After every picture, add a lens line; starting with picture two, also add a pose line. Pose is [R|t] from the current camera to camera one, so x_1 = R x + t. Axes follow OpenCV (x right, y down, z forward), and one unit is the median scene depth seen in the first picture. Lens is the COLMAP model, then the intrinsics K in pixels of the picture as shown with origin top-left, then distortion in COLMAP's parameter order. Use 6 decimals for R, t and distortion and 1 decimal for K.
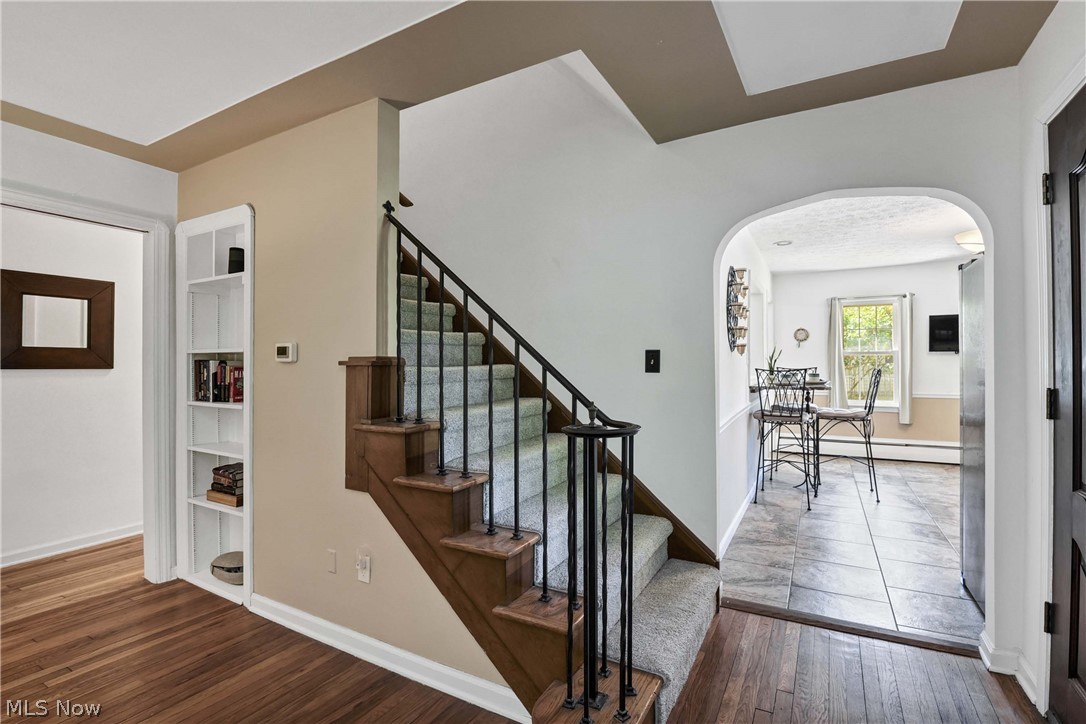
lens RADIAL K [[494.9, 0, 545.8], [0, 494.9, 359.6], [0, 0, 1]] dist [-0.005151, -0.000369]
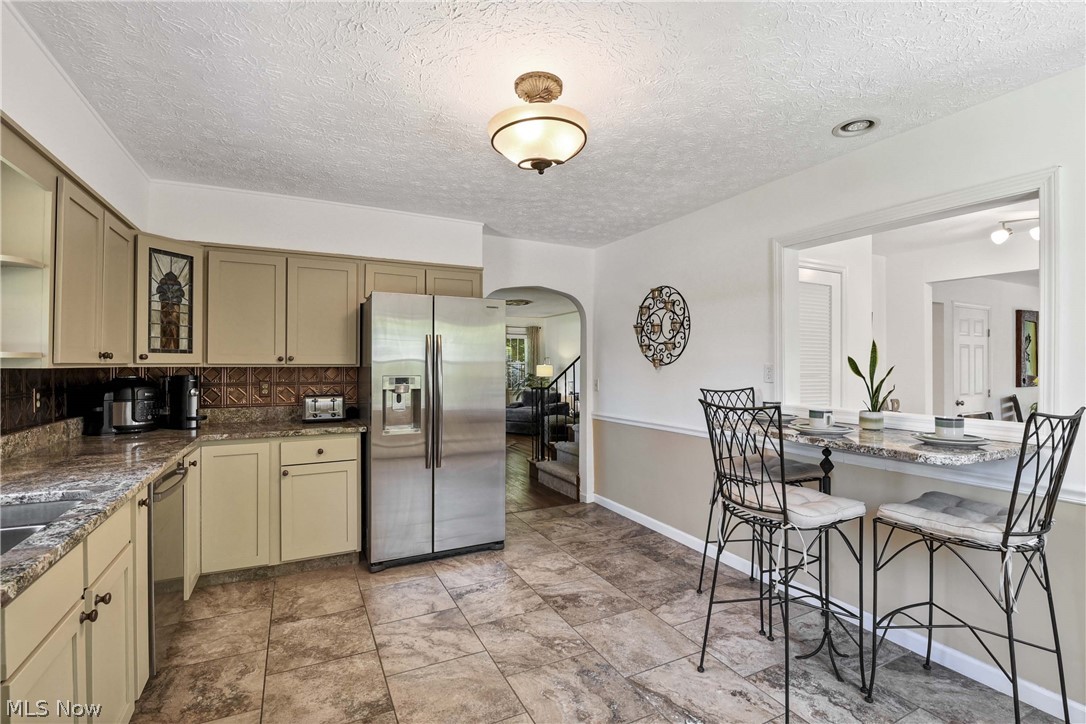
lens RADIAL K [[494.9, 0, 543.3], [0, 494.9, 364.8], [0, 0, 1]] dist [-0.005151, -0.000369]
pose [[-0.572577, -0.003323, -0.819844, 1.500071], [0.001773, 0.999984, -0.005292, -0.019168], [0.819849, -0.004484, -0.572562, 1.480305]]
